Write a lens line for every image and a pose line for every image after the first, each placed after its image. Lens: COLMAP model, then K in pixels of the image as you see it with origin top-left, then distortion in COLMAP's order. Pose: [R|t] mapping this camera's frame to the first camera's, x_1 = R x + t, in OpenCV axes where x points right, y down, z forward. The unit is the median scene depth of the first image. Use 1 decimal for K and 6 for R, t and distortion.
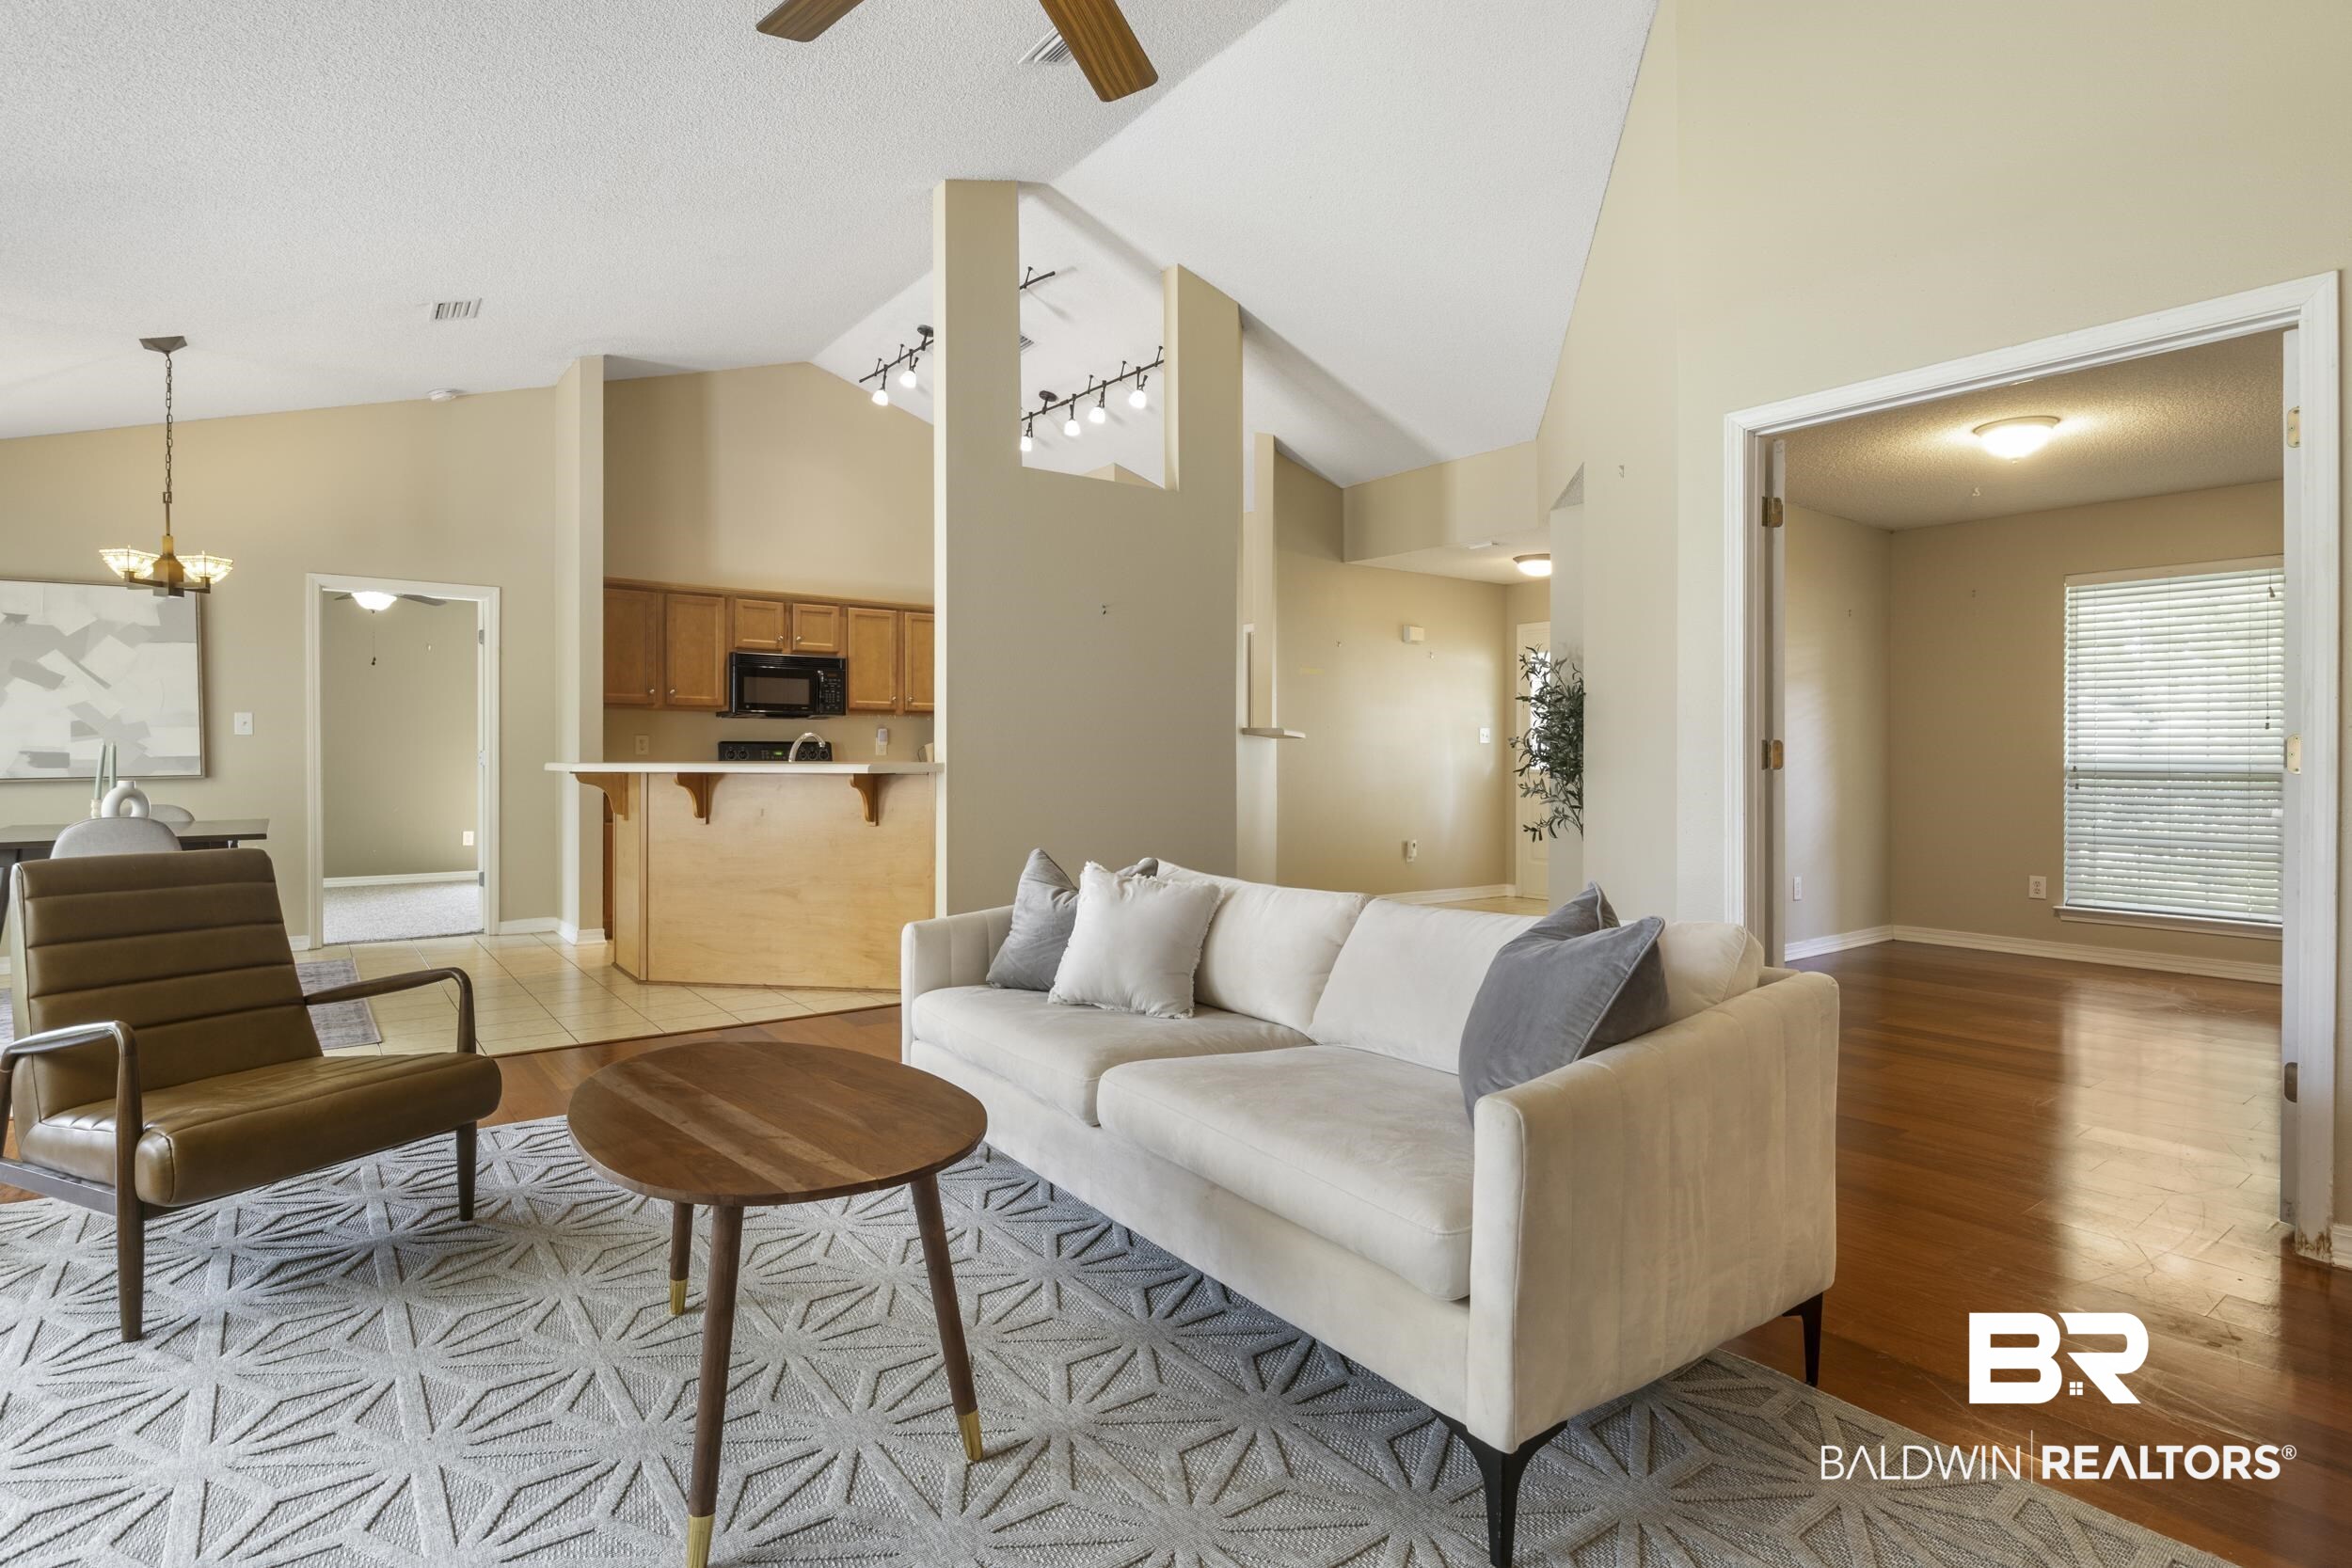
lens RADIAL K [[1172.7, 0, 1177.7], [0, 1172.7, 762.5], [0, 0, 1]] dist [-0.016494, 0.000133]
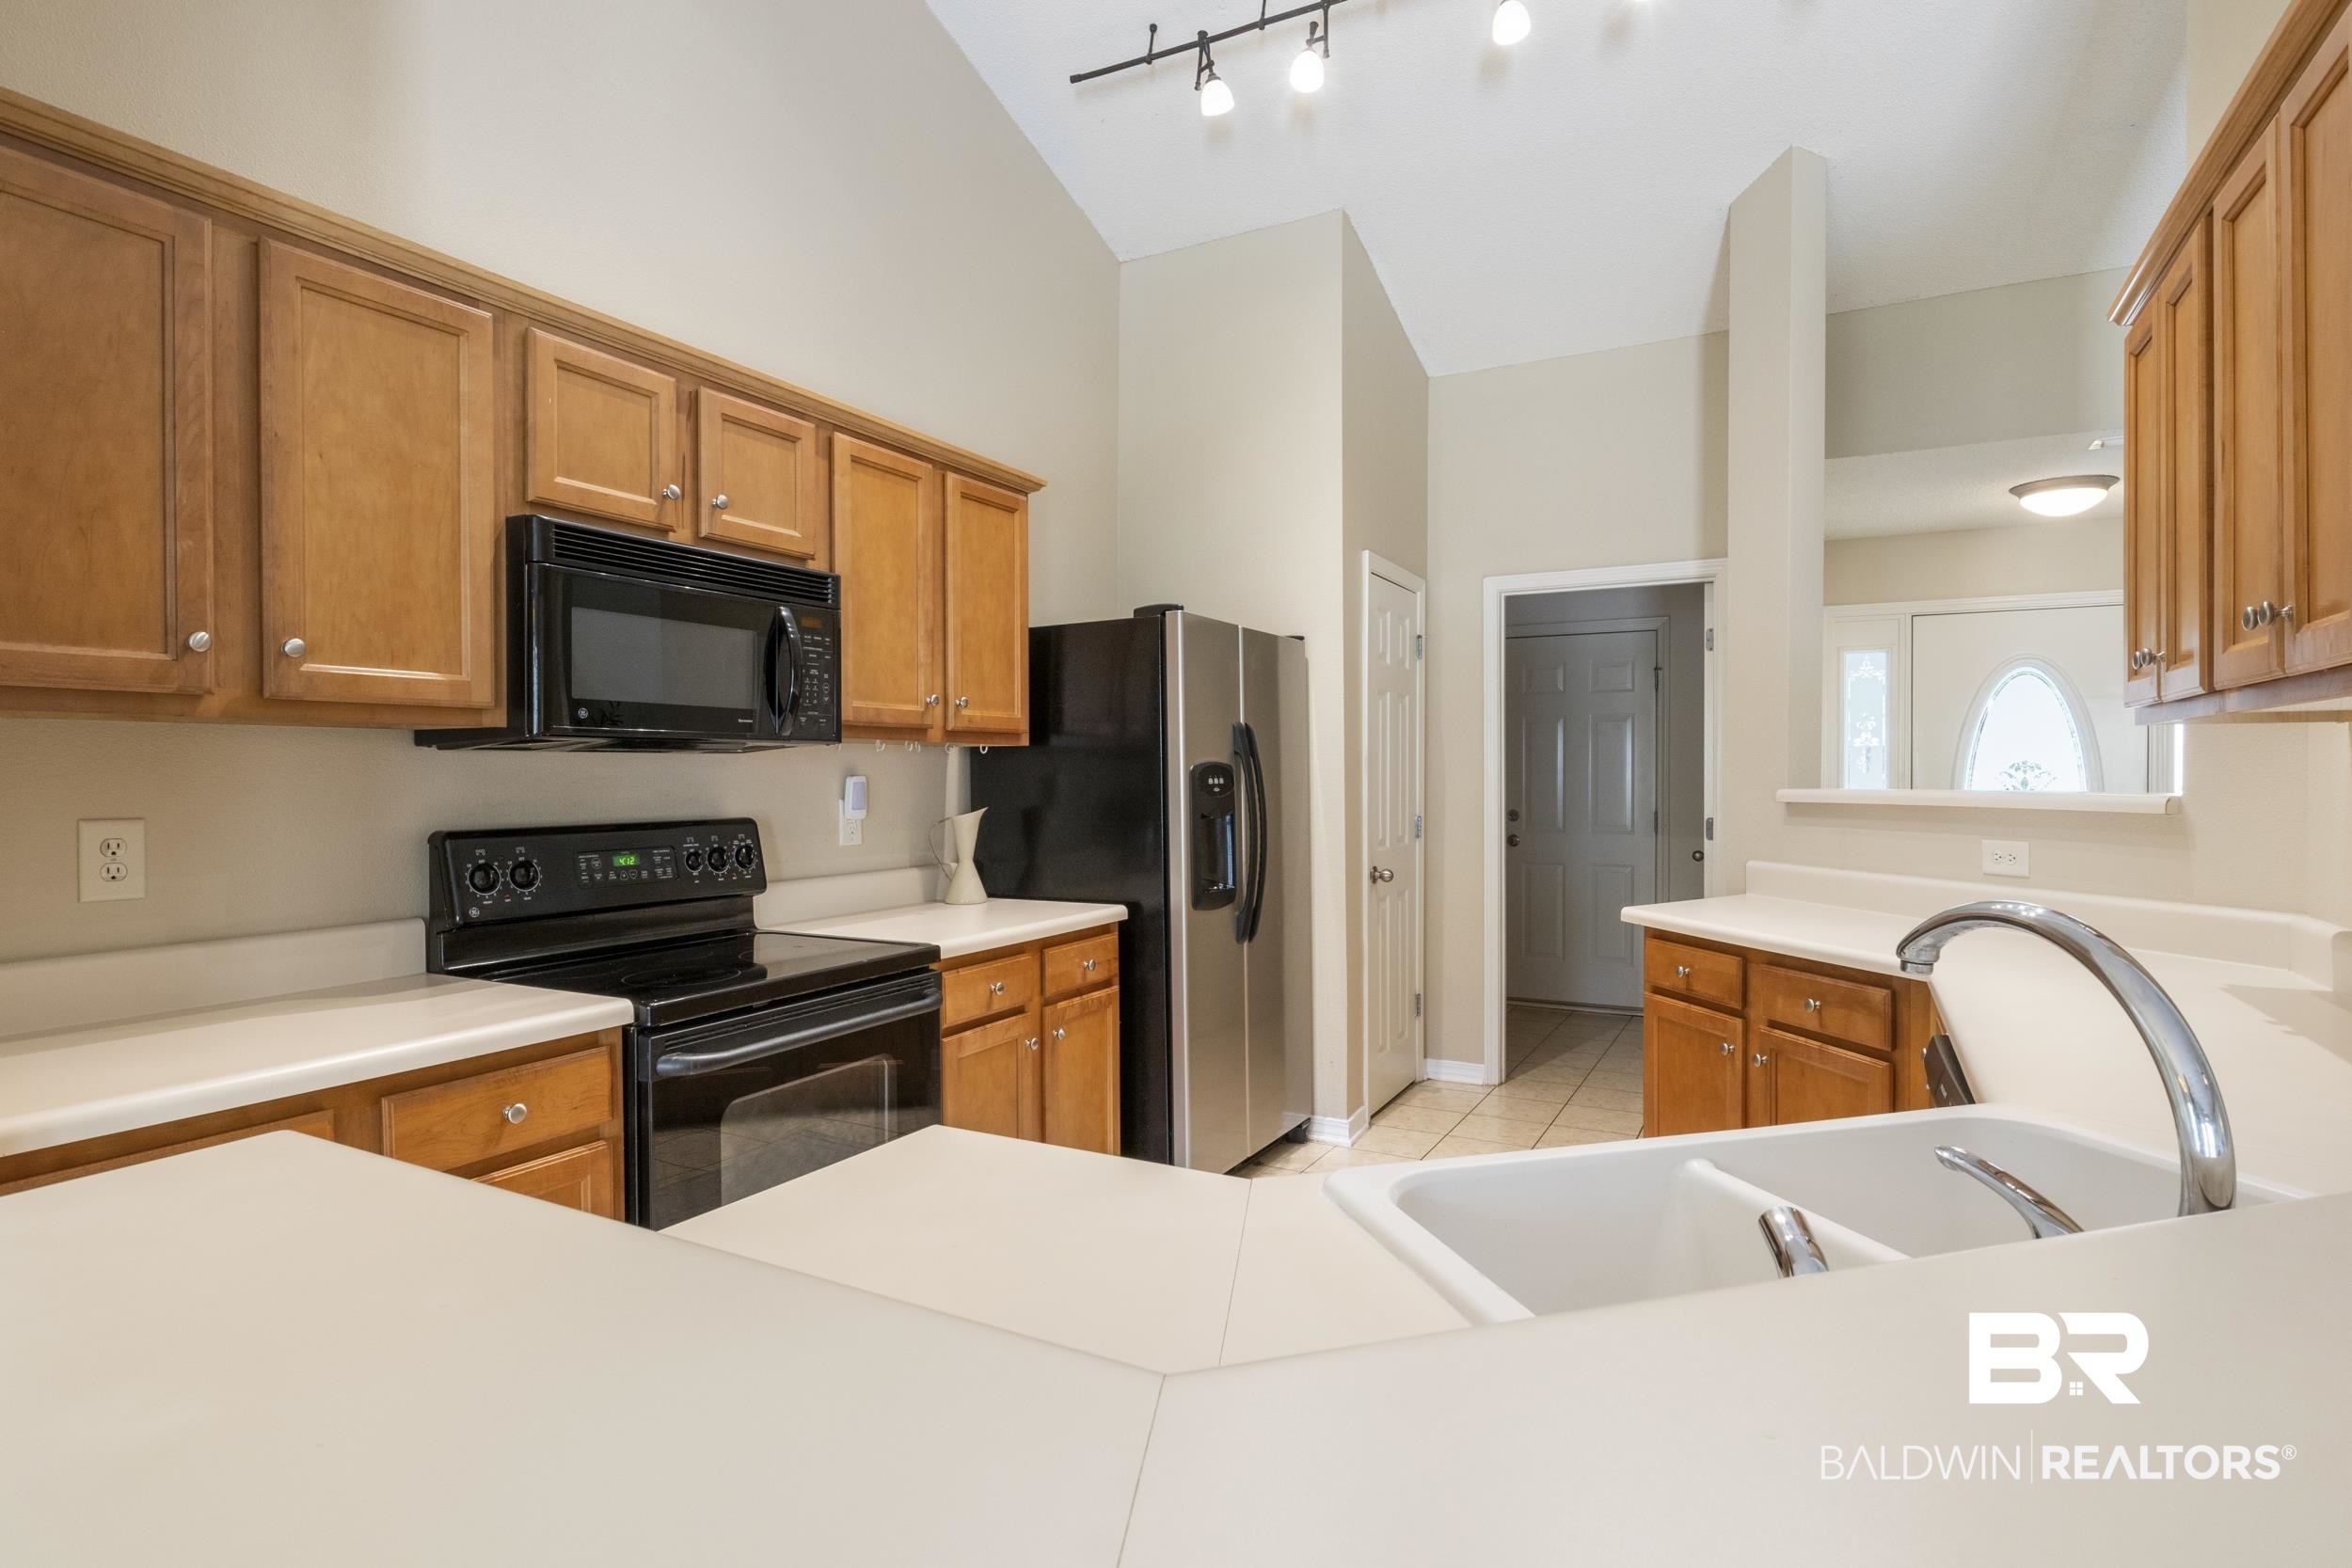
lens RADIAL K [[1172.7, 0, 1179.4], [0, 1172.7, 782.7], [0, 0, 1]] dist [-0.016494, 0.000133]
pose [[0.888684, -0.007628, 0.458456, -0.362167], [0.006774, 0.999971, 0.003506, -0.030308], [-0.458469, -0.000010, 0.888710, 0.670440]]
